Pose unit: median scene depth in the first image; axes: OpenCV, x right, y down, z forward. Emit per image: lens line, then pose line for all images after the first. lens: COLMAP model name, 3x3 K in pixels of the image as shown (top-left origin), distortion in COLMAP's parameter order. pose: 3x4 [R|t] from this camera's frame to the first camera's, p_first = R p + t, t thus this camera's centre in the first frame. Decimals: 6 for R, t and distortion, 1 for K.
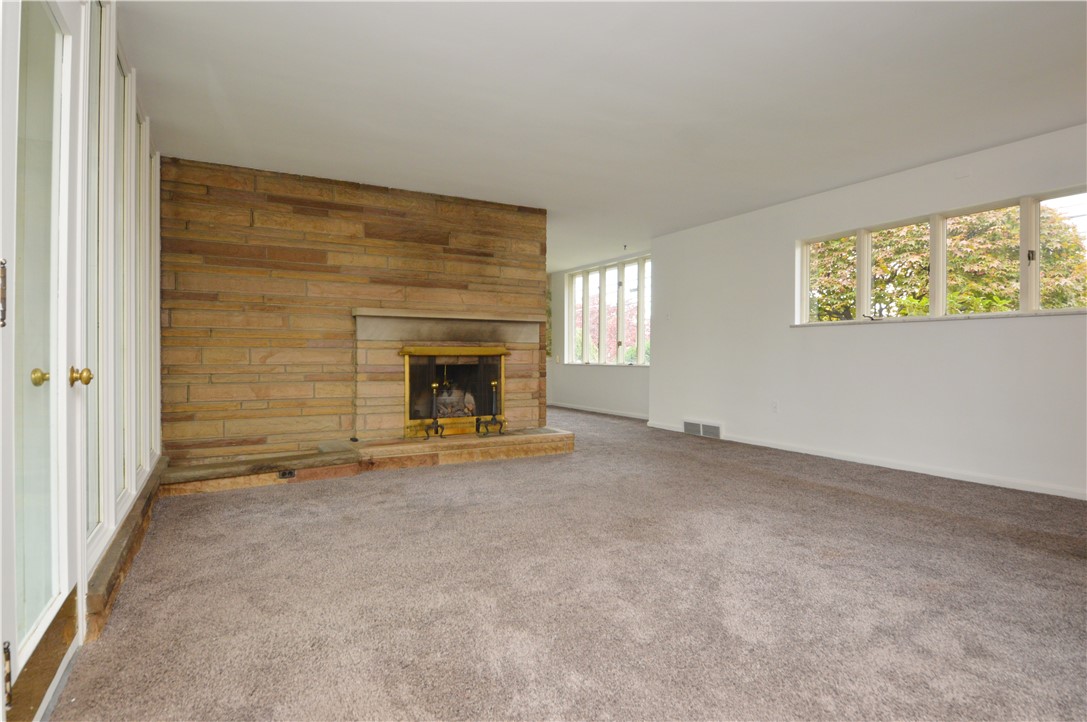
lens RADIAL K [[596.4, 0, 547.5], [0, 596.4, 356.6], [0, 0, 1]] dist [0.034521, -0.005580]
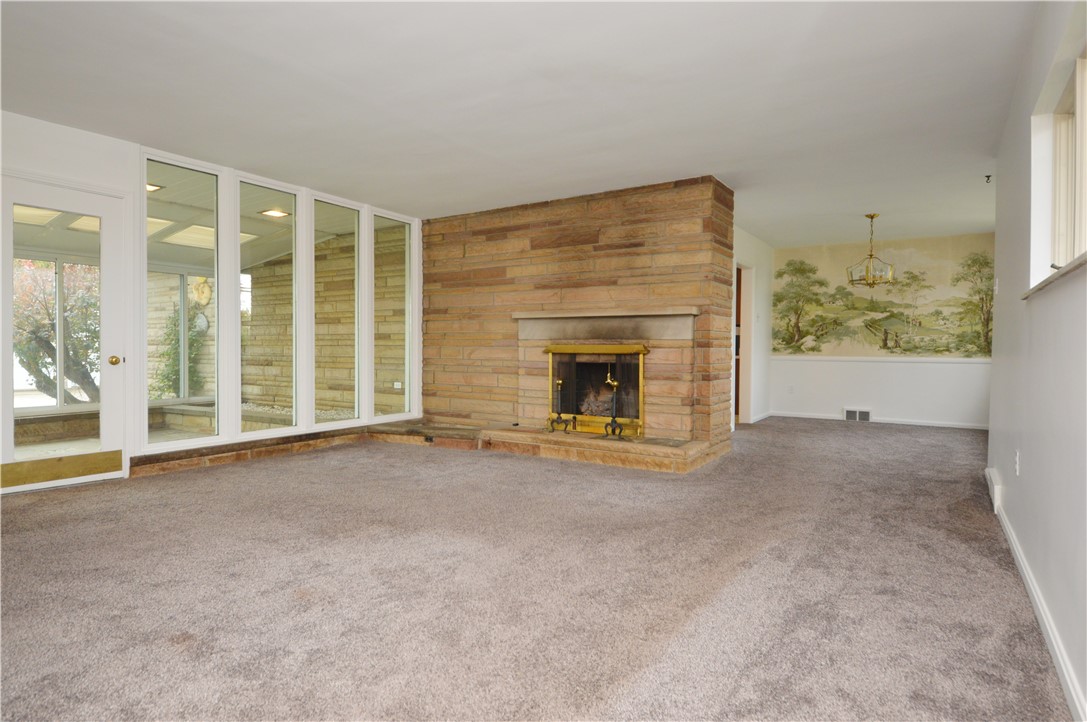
lens RADIAL K [[596.4, 0, 546.2], [0, 596.4, 359.0], [0, 0, 1]] dist [0.034521, -0.005580]
pose [[0.471620, 0.015231, -0.881670, 0.726606], [-0.009237, 0.999881, 0.012332, -0.004432], [0.881753, 0.002328, 0.471705, 0.491178]]
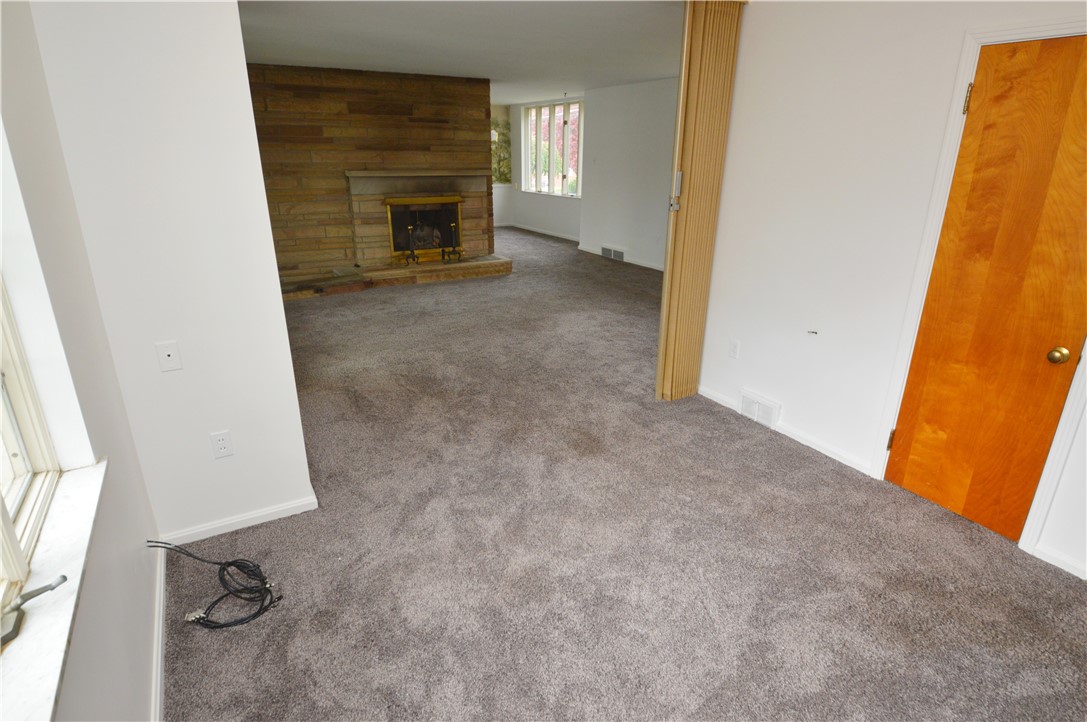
lens RADIAL K [[596.4, 0, 543.9], [0, 596.4, 358.0], [0, 0, 1]] dist [0.034521, -0.005580]
pose [[0.999846, -0.004227, 0.017058, 0.103476], [-0.001570, 0.945281, 0.326253, -0.123241], [-0.017503, -0.326230, 0.945128, -0.448675]]
